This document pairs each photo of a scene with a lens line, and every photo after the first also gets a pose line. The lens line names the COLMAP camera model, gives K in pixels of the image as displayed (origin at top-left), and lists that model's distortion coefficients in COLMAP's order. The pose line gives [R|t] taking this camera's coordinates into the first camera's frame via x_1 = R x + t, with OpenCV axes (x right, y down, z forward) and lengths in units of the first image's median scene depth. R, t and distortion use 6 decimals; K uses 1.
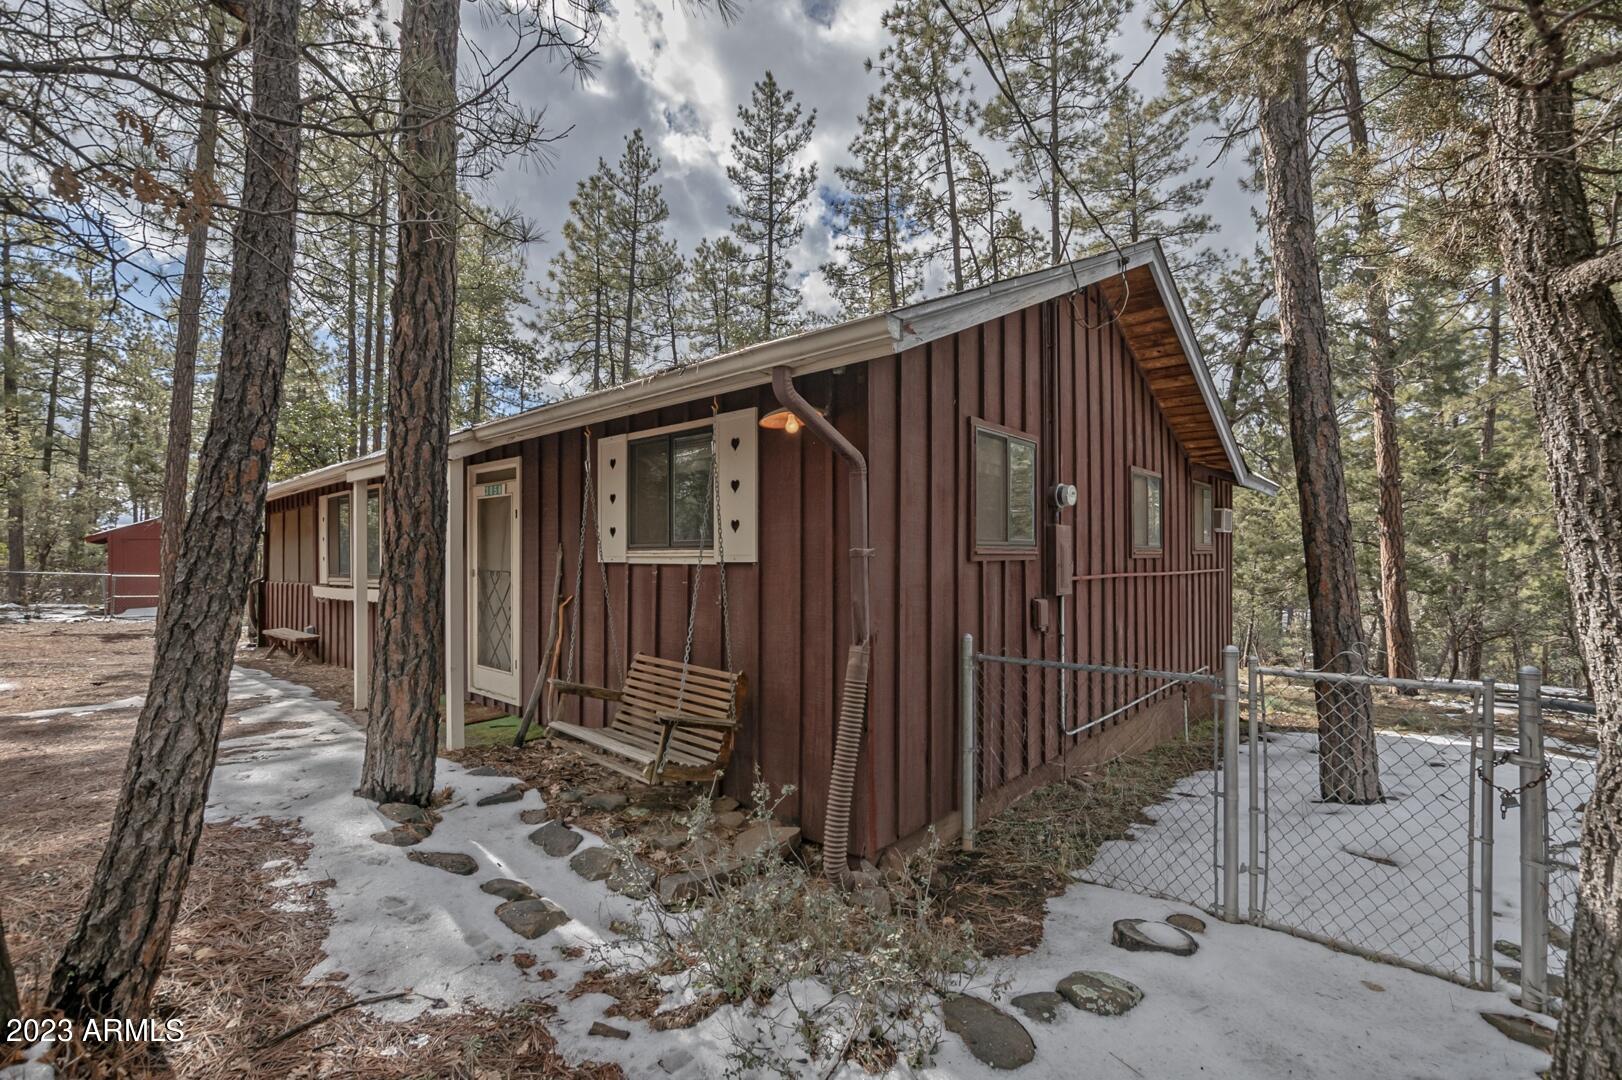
lens RADIAL K [[758.2, 0, 811.0], [0, 758.2, 540.0], [0, 0, 1]] dist [-0.018128, 0.000407]
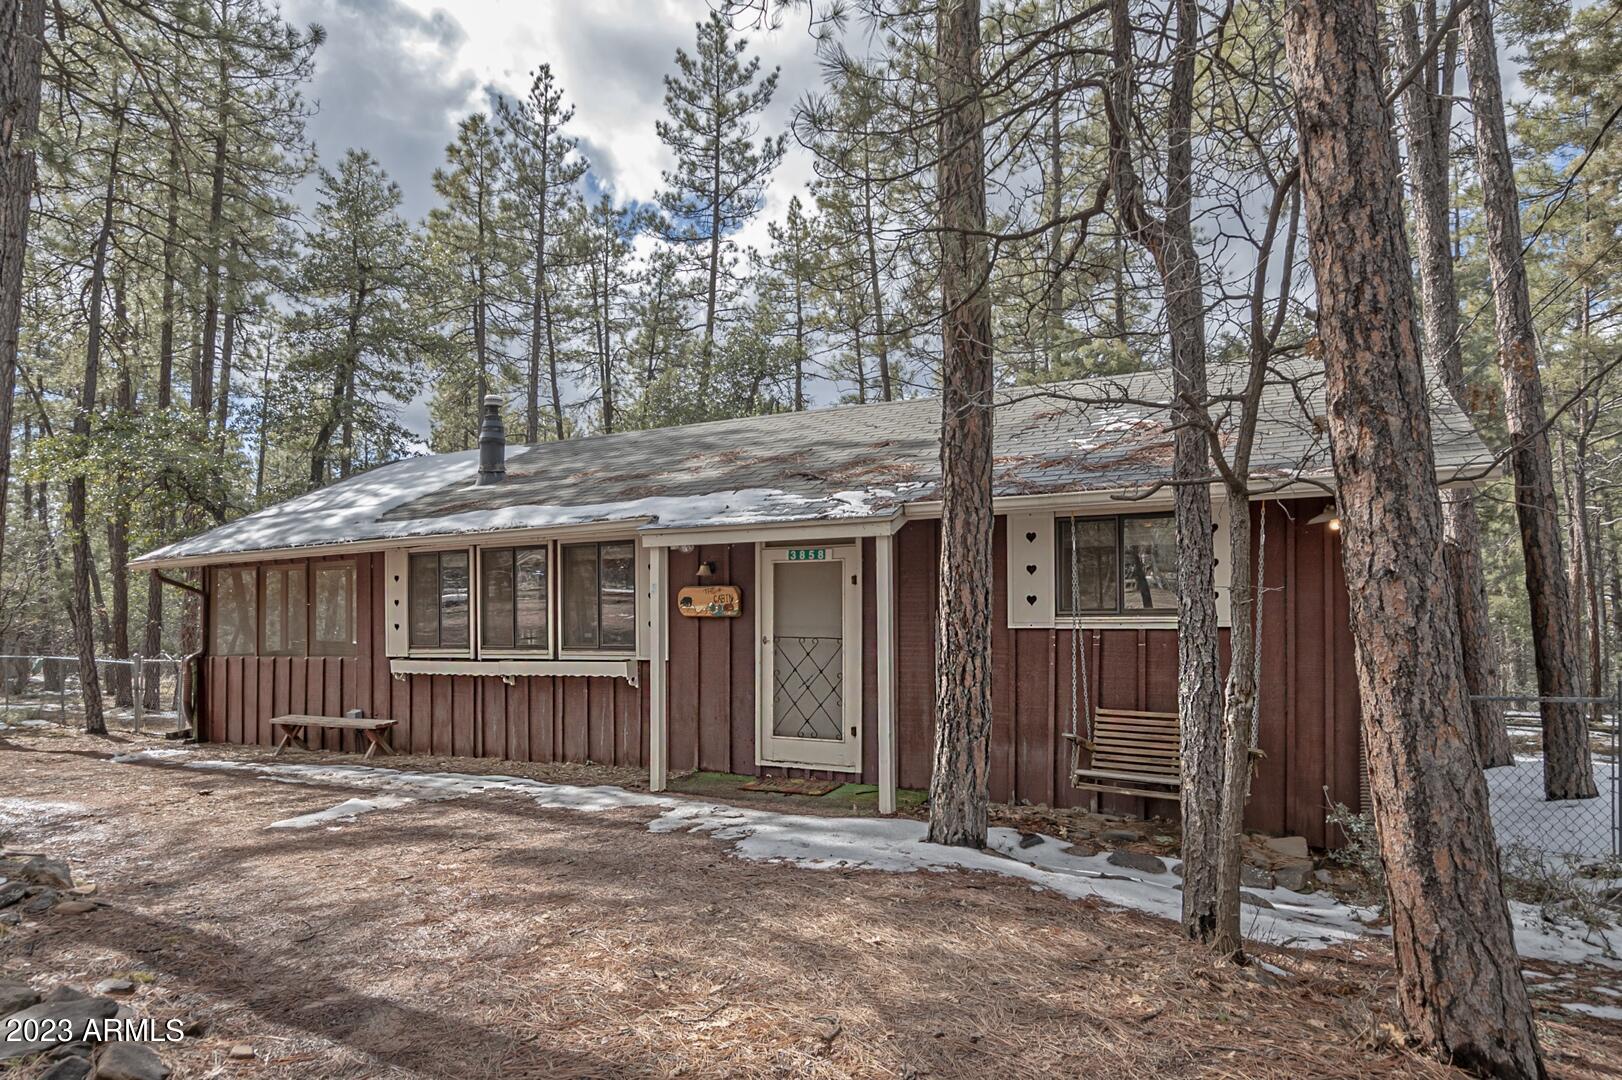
lens RADIAL K [[995.1, 0, 808.2], [0, 995.1, 578.6], [0, 0, 1]] dist [-0.004730, -0.001404]
pose [[0.969145, -0.019271, 0.245738, -0.703726], [0.016898, 0.999788, 0.011766, -0.048288], [-0.245912, -0.007250, 0.969265, -0.232327]]
